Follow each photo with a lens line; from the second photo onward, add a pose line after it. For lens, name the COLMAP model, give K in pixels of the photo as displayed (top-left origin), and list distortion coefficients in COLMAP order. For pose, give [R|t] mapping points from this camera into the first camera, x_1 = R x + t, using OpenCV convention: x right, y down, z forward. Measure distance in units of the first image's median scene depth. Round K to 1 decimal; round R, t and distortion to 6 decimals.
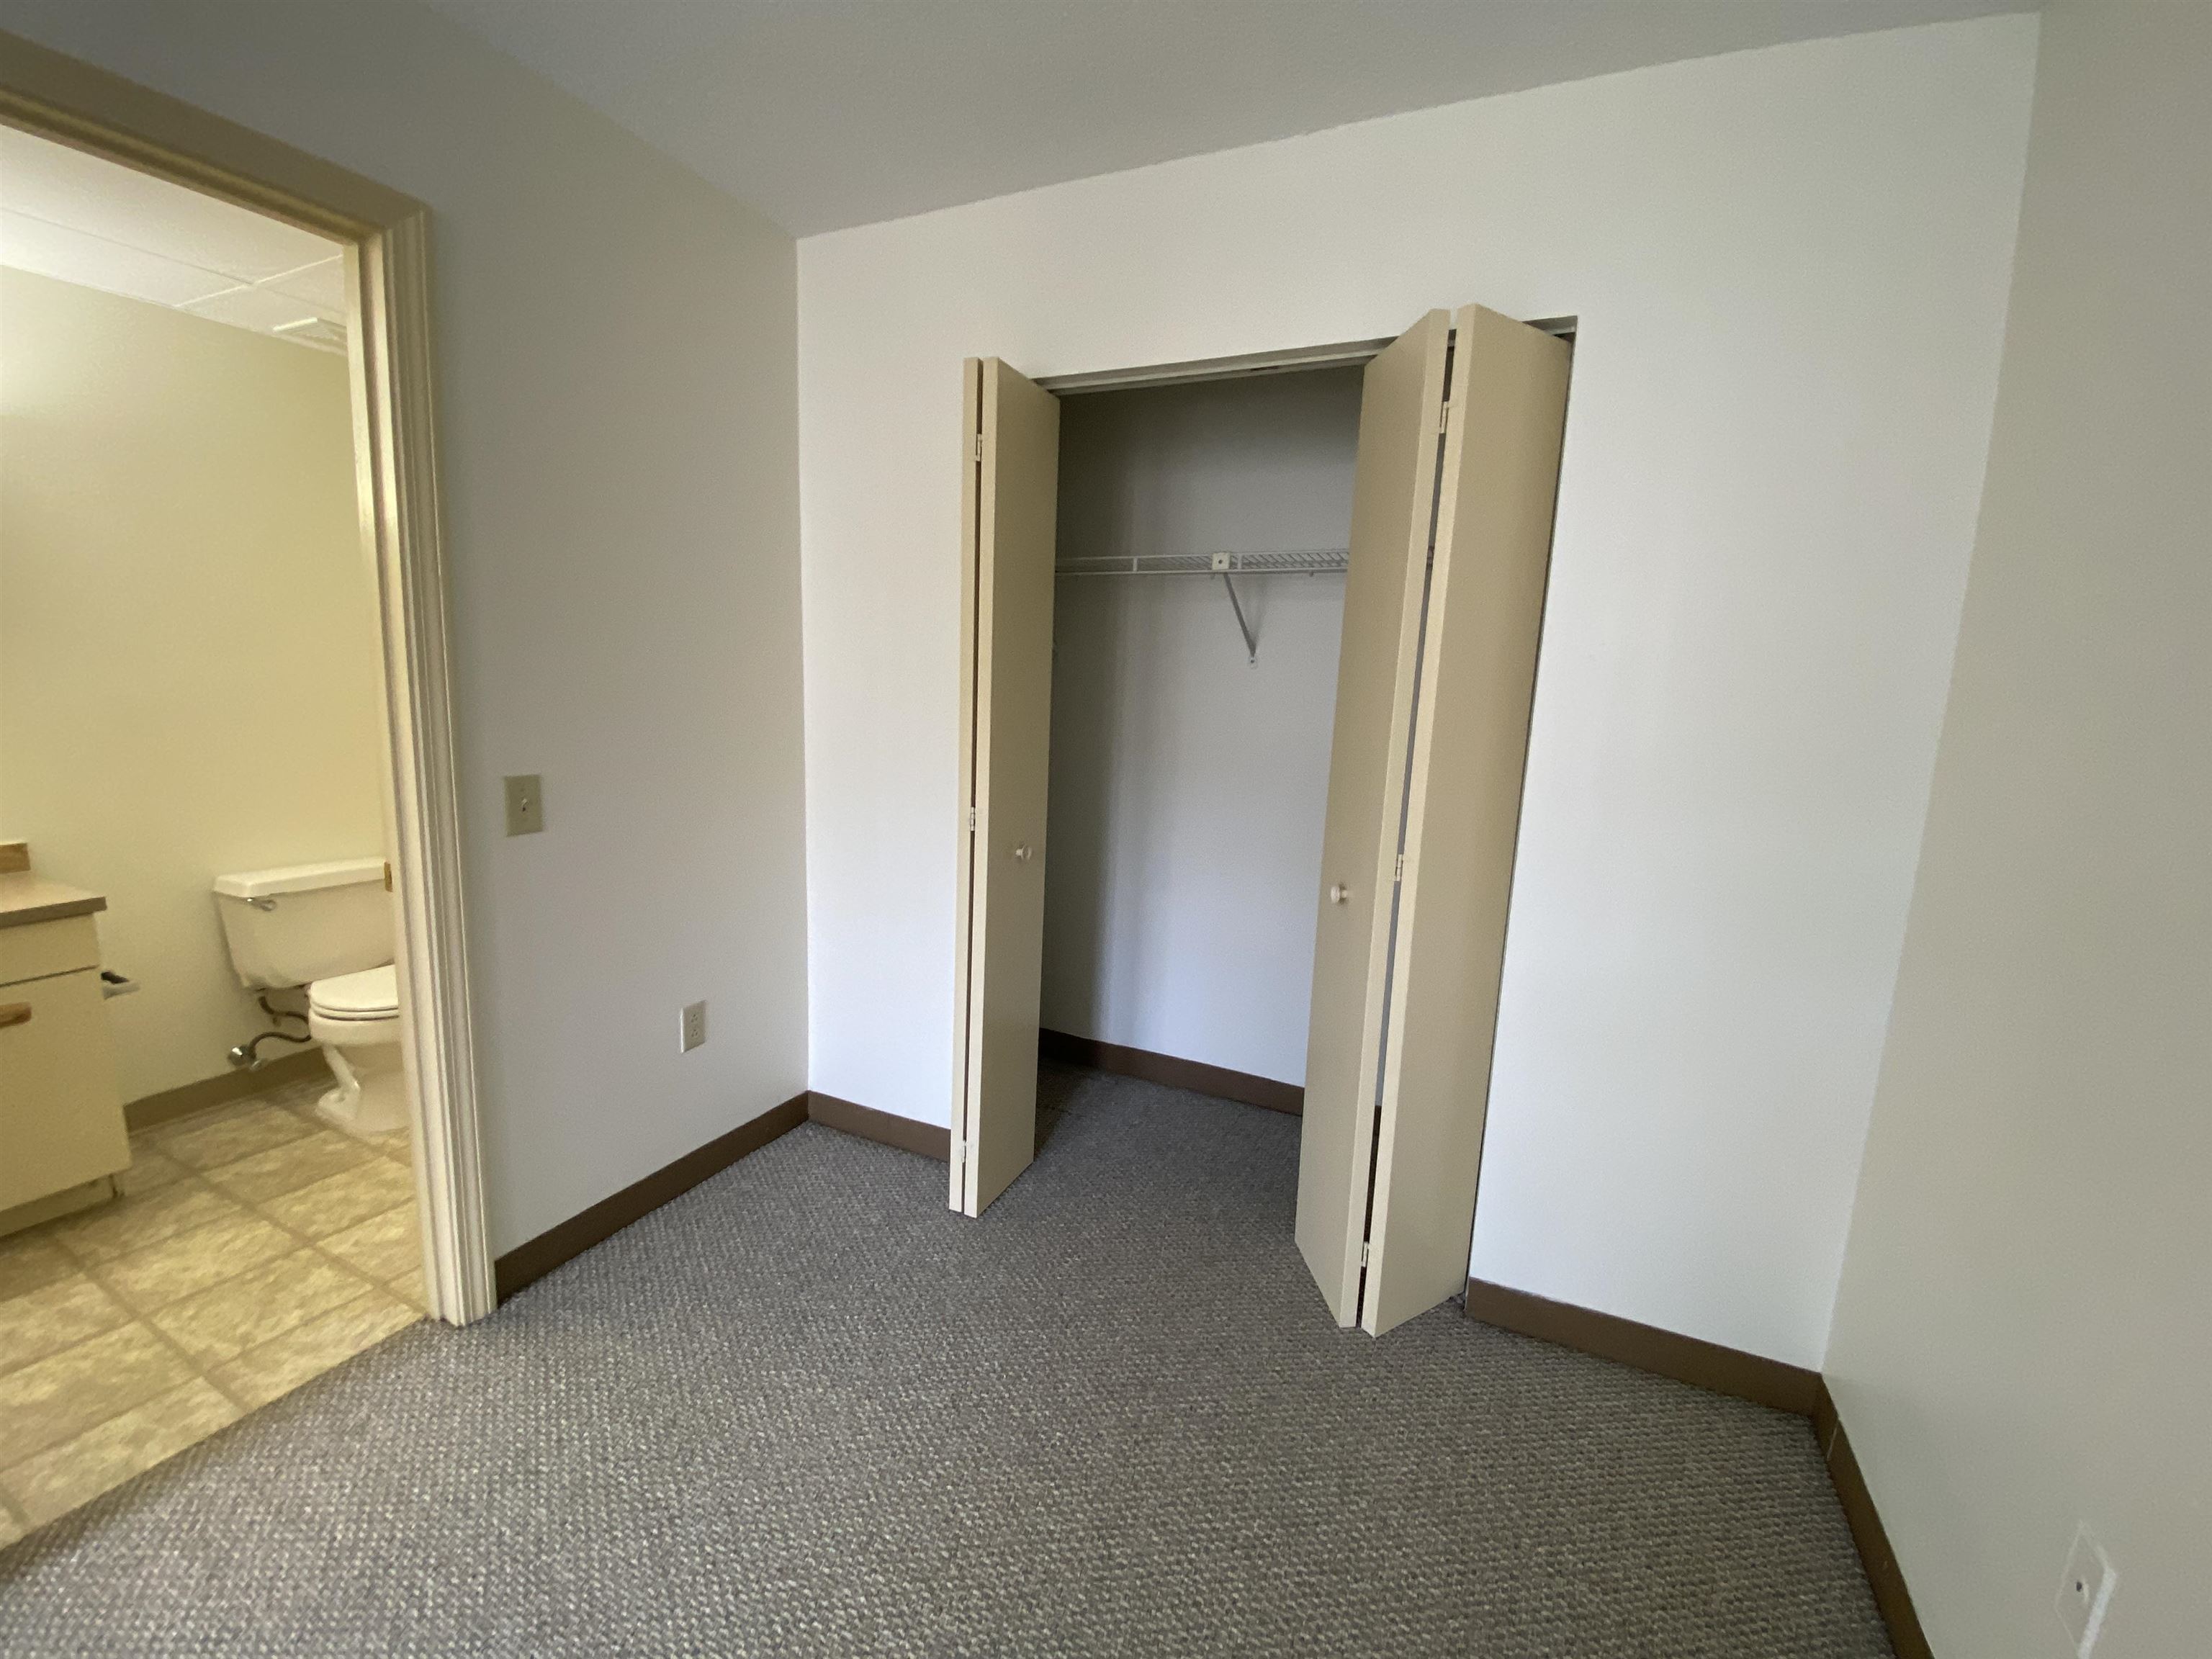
lens RADIAL K [[897.5, 0, 1110.6], [0, 897.5, 827.7], [0, 0, 1]] dist [0.004990, -0.012727]
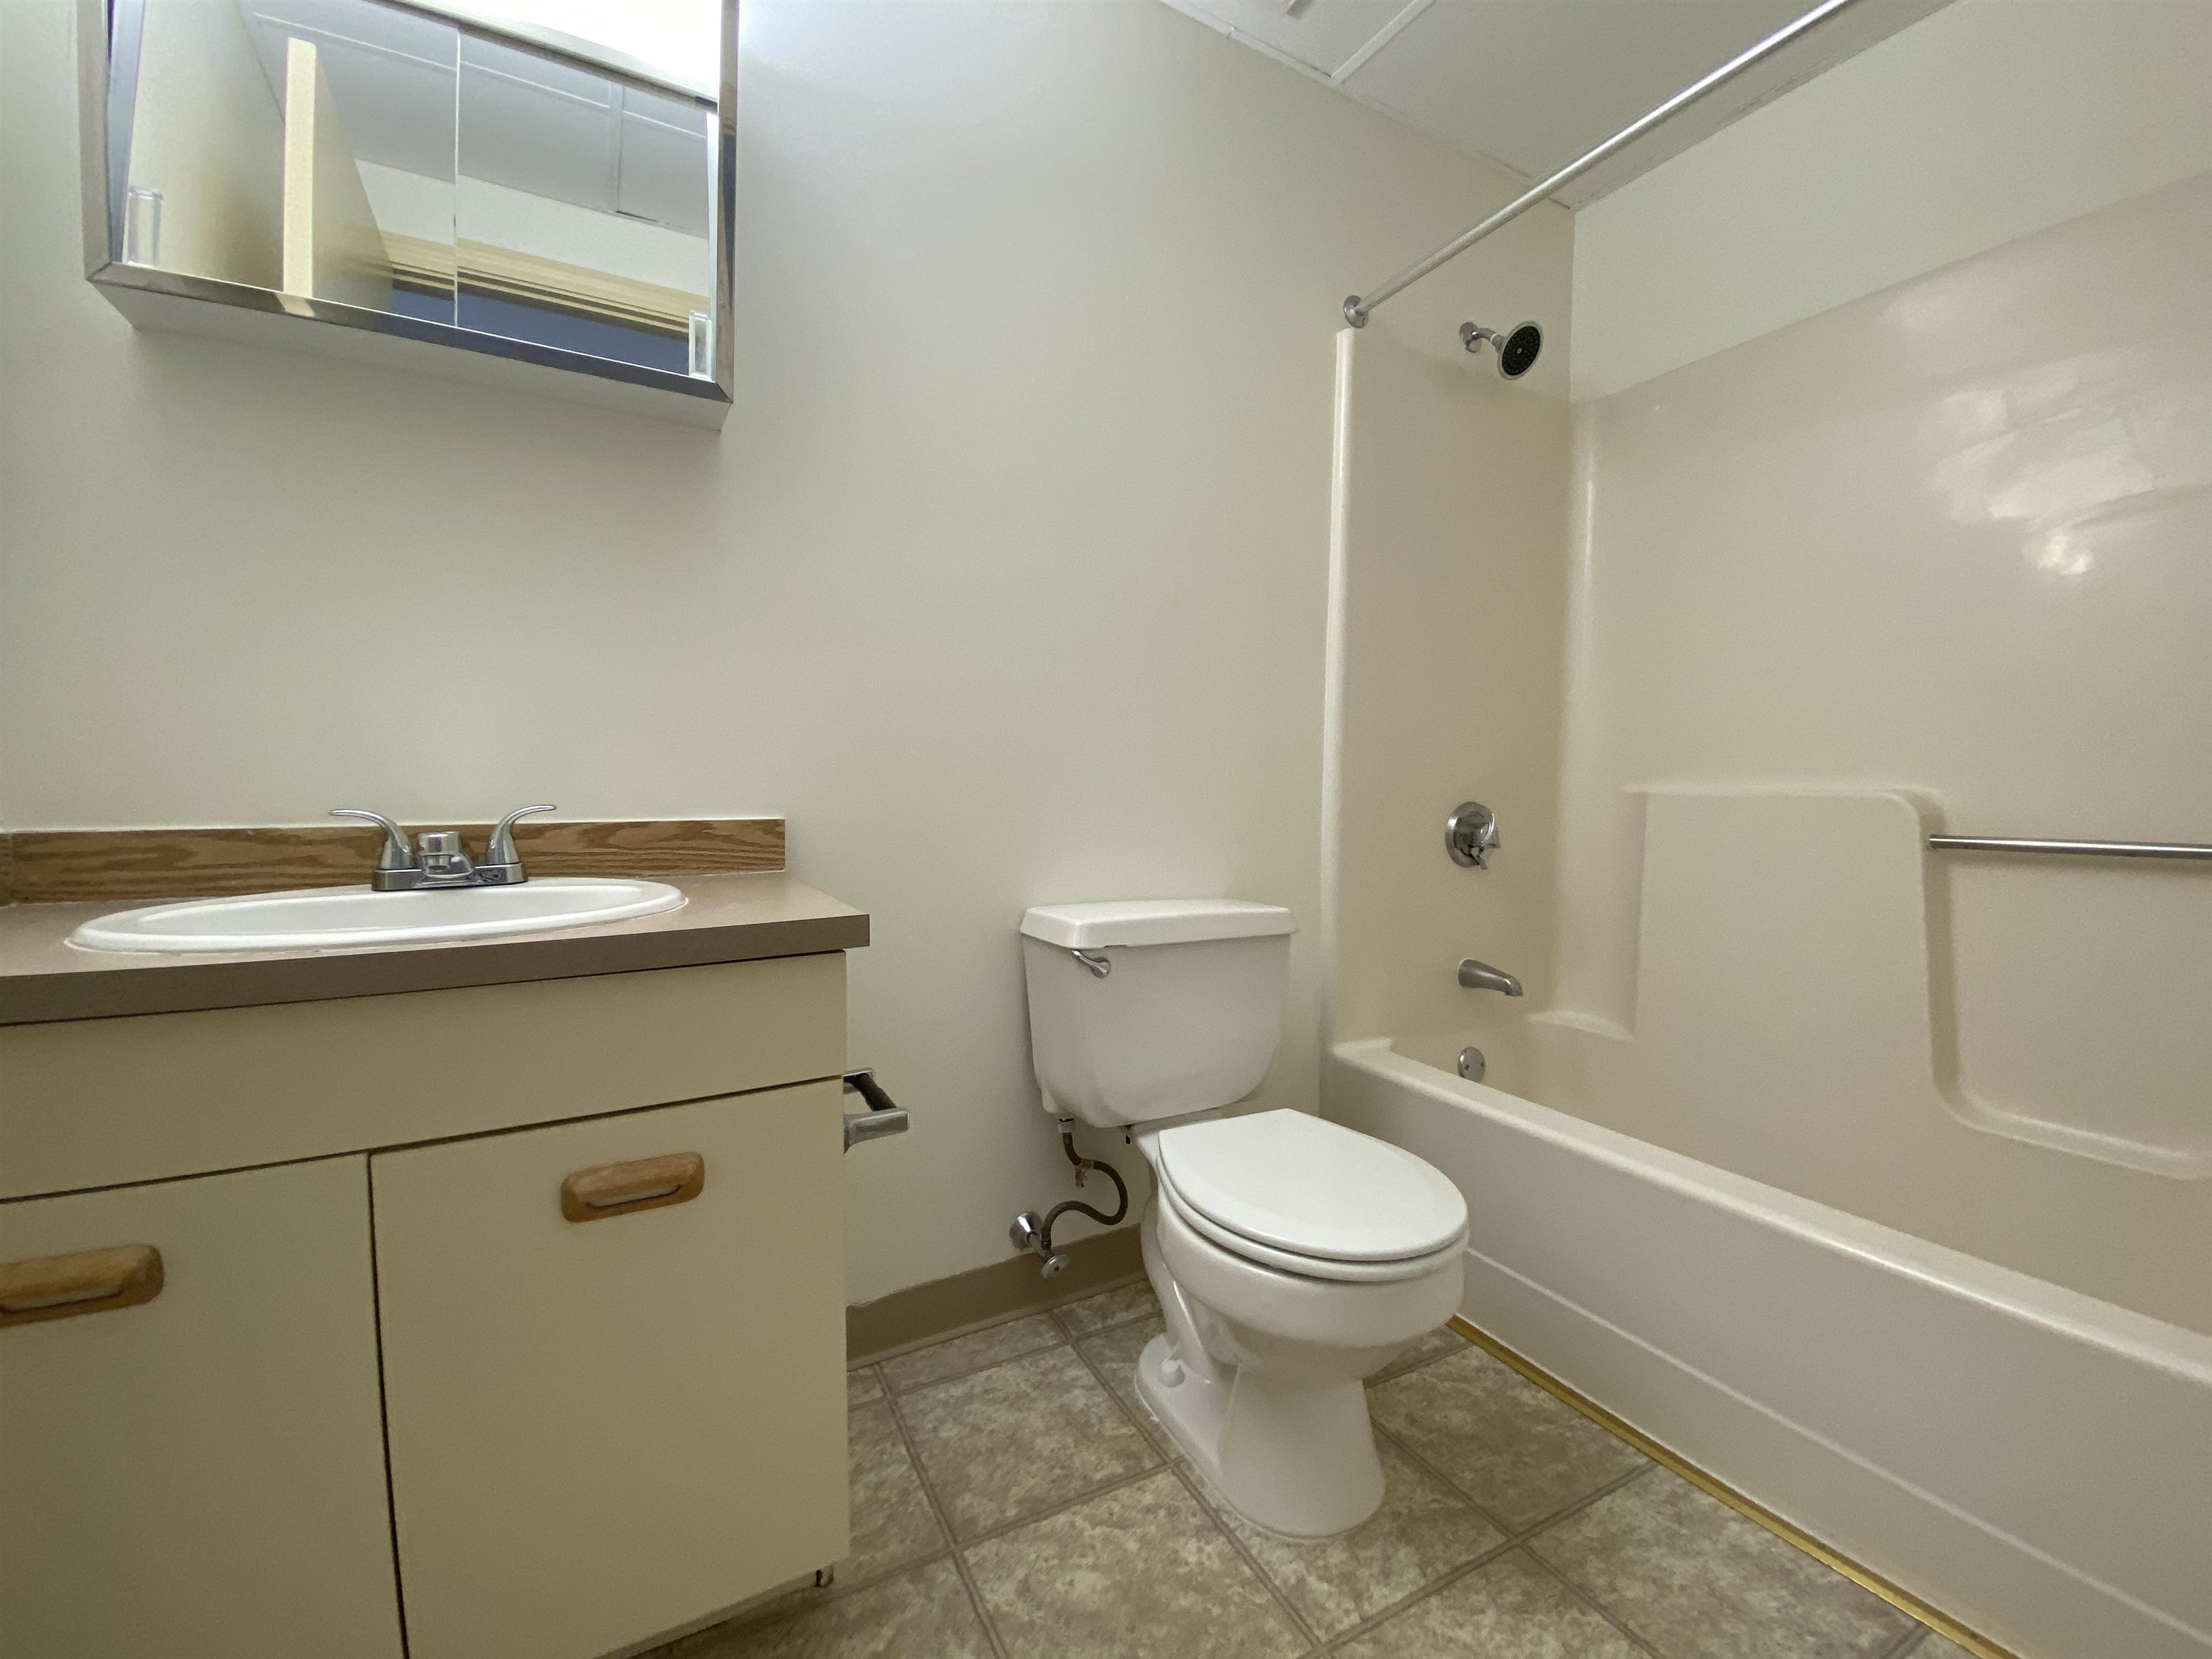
lens RADIAL K [[897.5, 0, 1121.4], [0, 897.5, 819.5], [0, 0, 1]] dist [0.004990, -0.012727]
pose [[0.813150, -0.008167, -0.581996, -0.620361], [-0.066830, 0.991979, -0.107293, 0.056496], [0.578204, 0.126140, 0.806082, 0.565486]]
